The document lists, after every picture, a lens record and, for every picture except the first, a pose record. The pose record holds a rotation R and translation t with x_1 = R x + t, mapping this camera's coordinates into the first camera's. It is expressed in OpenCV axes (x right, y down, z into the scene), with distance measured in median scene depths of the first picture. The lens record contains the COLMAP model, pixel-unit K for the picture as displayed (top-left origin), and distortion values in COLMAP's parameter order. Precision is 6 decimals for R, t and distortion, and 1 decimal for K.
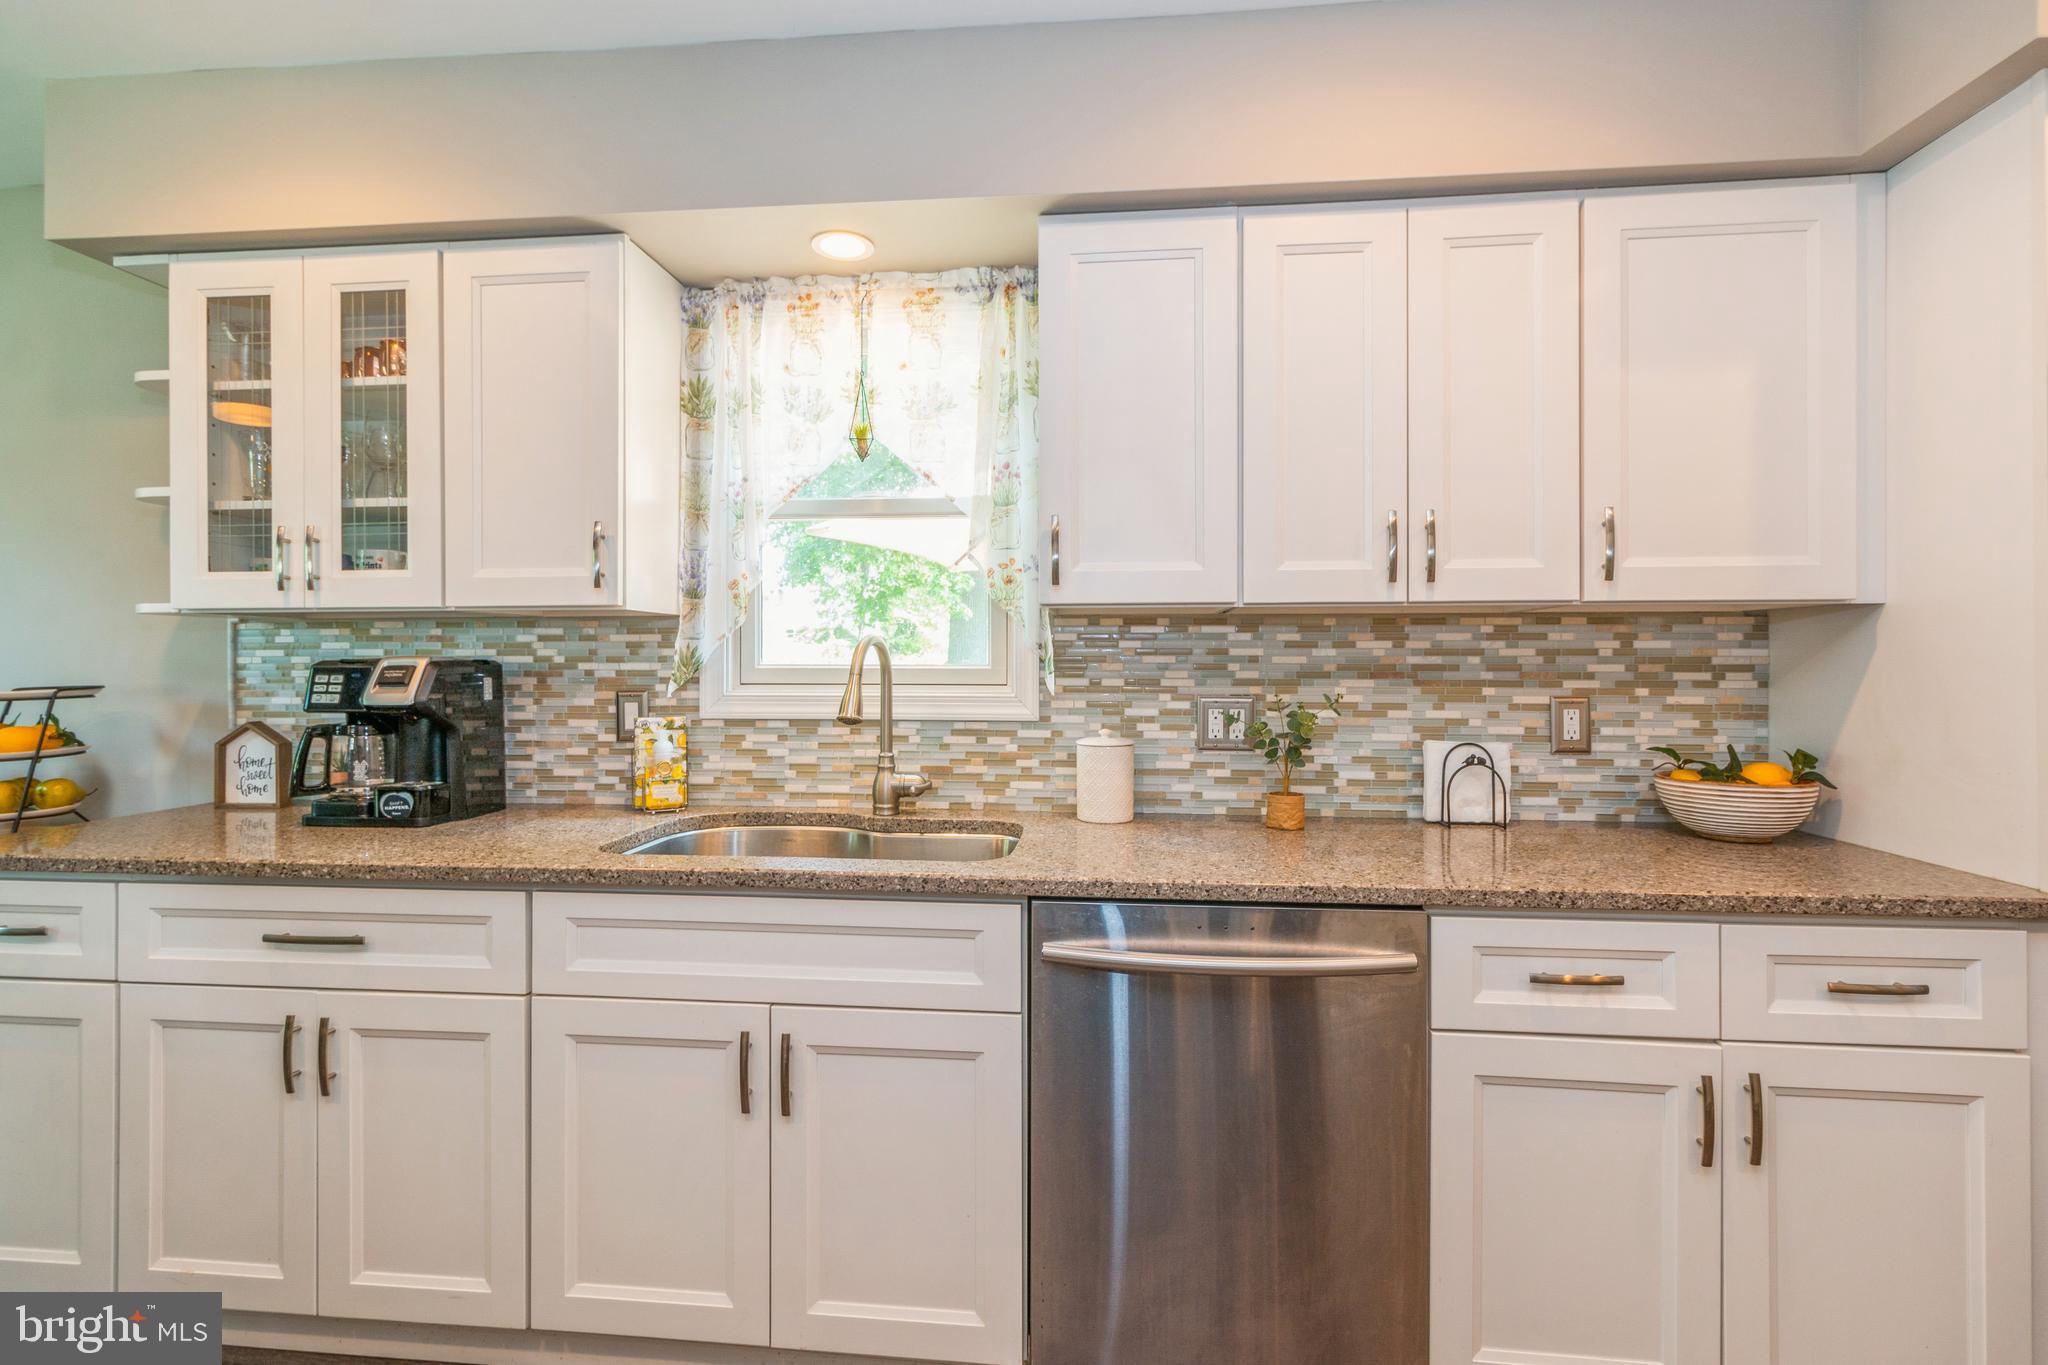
lens RADIAL K [[948.9, 0, 1022.5], [0, 948.9, 656.5], [0, 0, 1]] dist [0.002104, 0.000851]
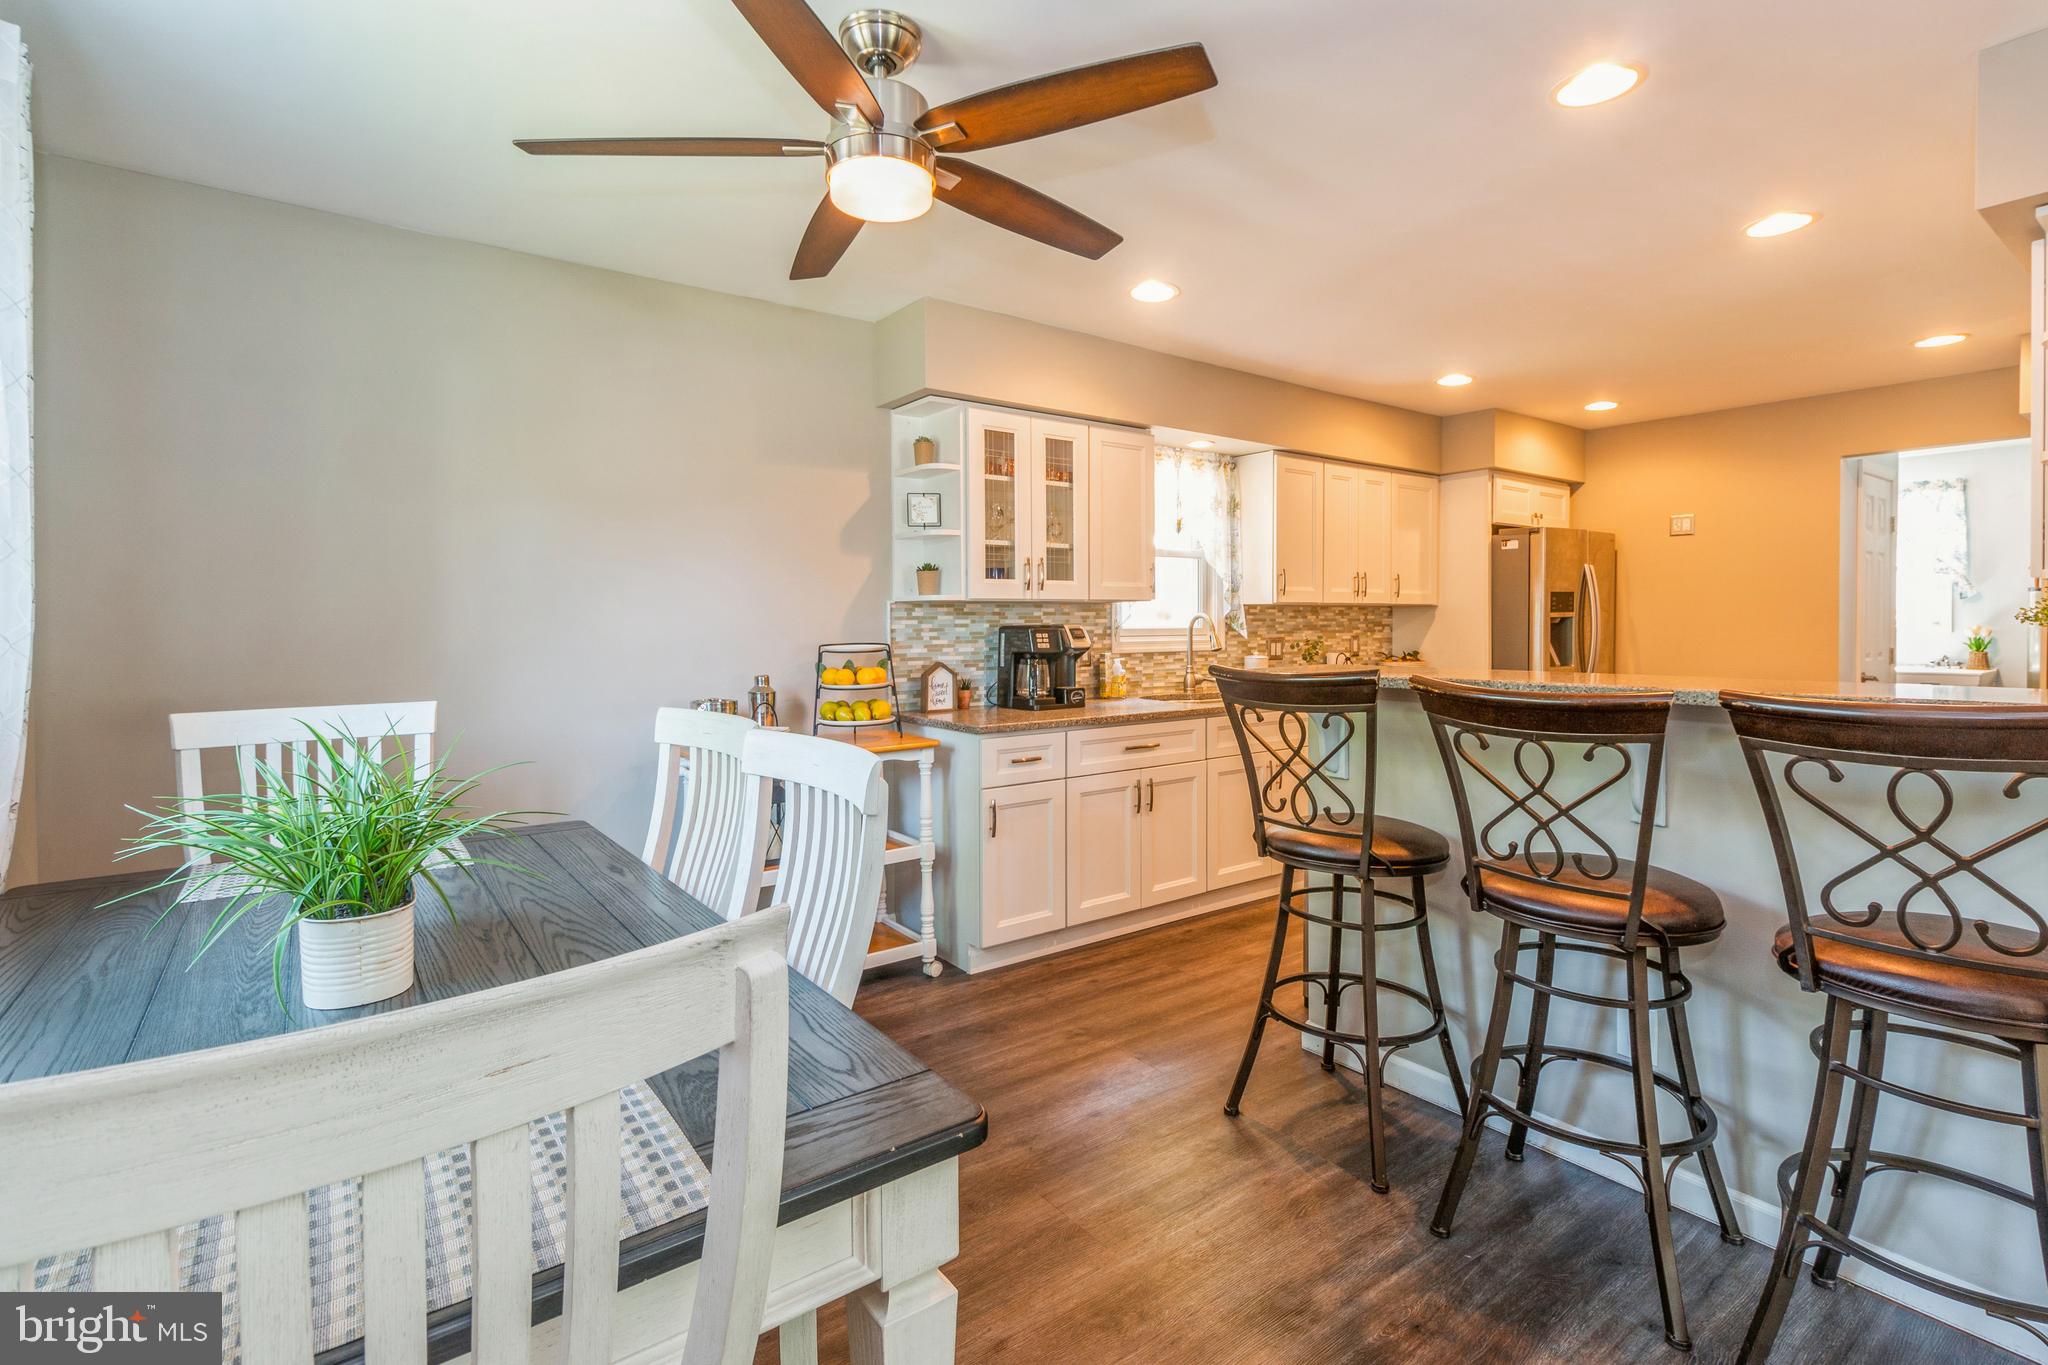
lens RADIAL K [[958.1, 0, 1021.7], [0, 958.1, 625.1], [0, 0, 1]] dist [0.000610, 0.000138]
pose [[0.741088, -0.006218, 0.671379, -1.983321], [0.001286, 0.999968, 0.007842, -0.012528], [-0.671407, -0.004948, 0.741072, -0.414708]]
